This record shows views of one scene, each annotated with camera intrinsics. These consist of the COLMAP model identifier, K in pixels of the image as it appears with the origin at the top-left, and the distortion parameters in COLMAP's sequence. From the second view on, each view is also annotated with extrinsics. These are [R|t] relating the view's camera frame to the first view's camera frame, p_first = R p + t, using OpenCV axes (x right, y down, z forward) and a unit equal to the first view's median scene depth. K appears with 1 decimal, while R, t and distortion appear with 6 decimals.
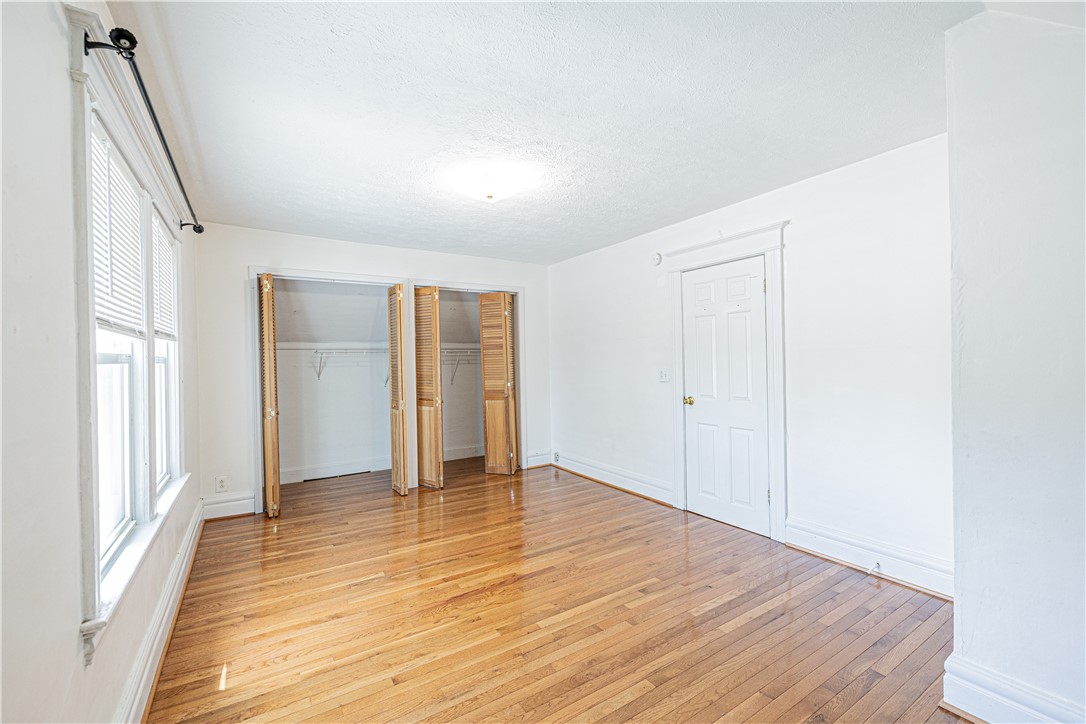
lens RADIAL K [[456.5, 0, 540.2], [0, 456.5, 360.2], [0, 0, 1]] dist [0.000666, 0.000535]
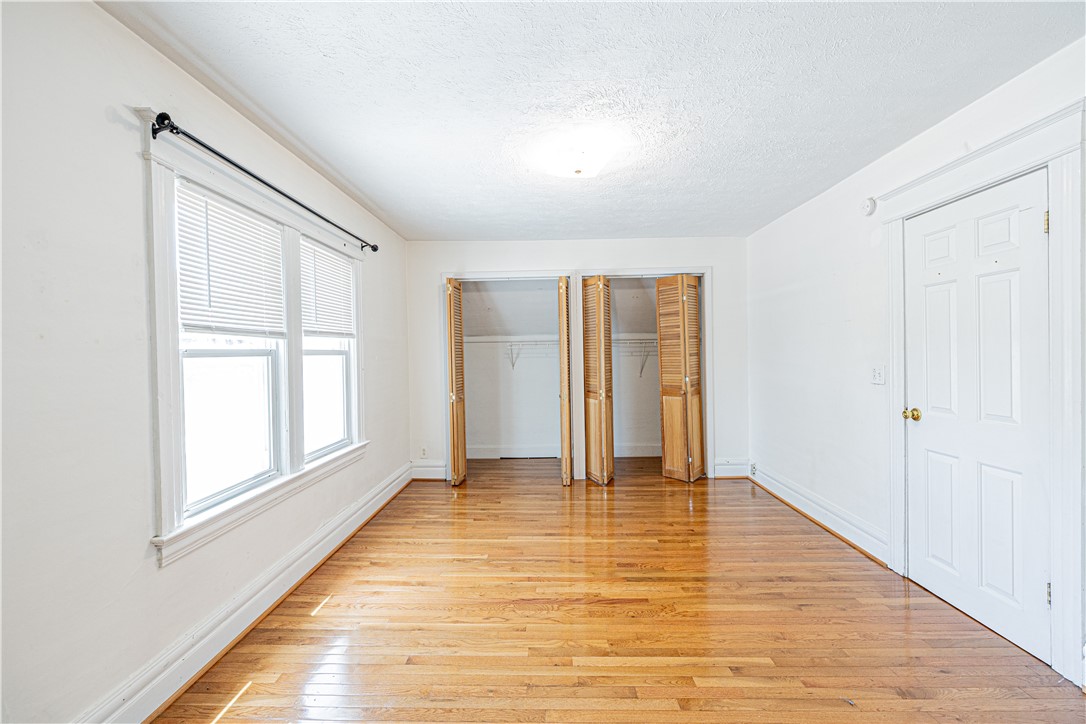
lens RADIAL K [[456.5, 0, 540.2], [0, 456.5, 360.2], [0, 0, 1]] dist [0.000666, 0.000535]
pose [[0.828440, 0.011547, -0.559959, 0.240785], [0.001004, 0.999755, 0.022100, -0.004533], [0.560077, -0.018871, 0.828226, 0.147944]]
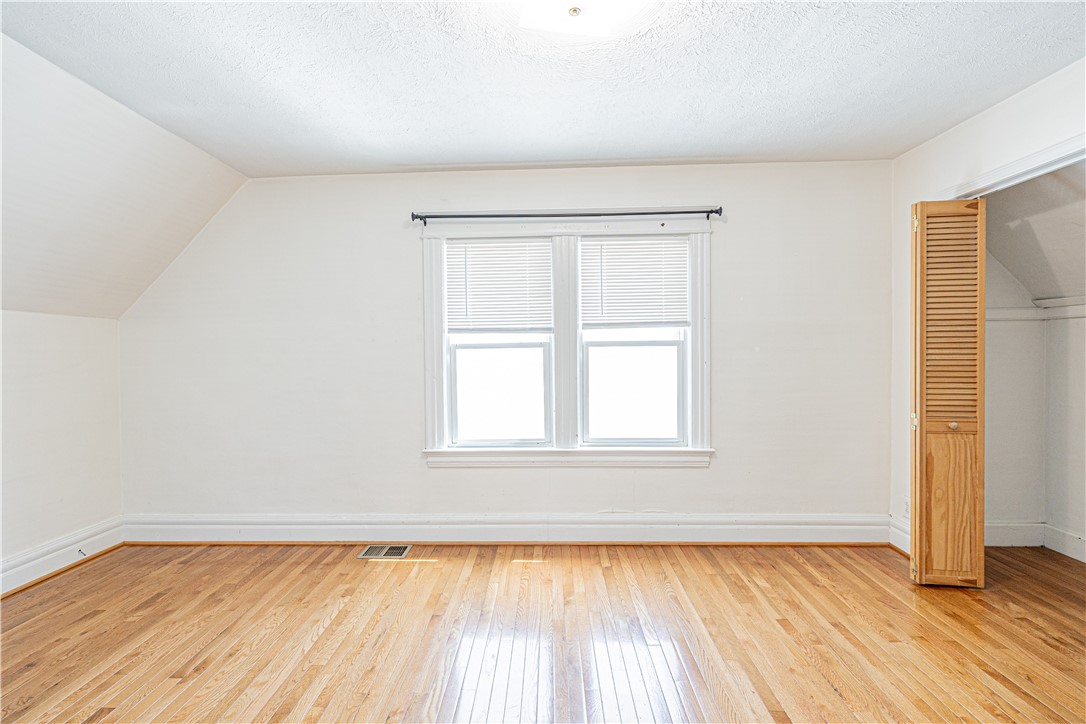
lens RADIAL K [[460.5, 0, 531.4], [0, 460.5, 361.5], [0, 0, 1]] dist [0.000212, 0.000315]
pose [[-0.570813, 0.033475, -0.820397, 0.236063], [0.018004, 0.999439, 0.028254, 0.004438], [0.820883, 0.001358, -0.571095, 0.884844]]
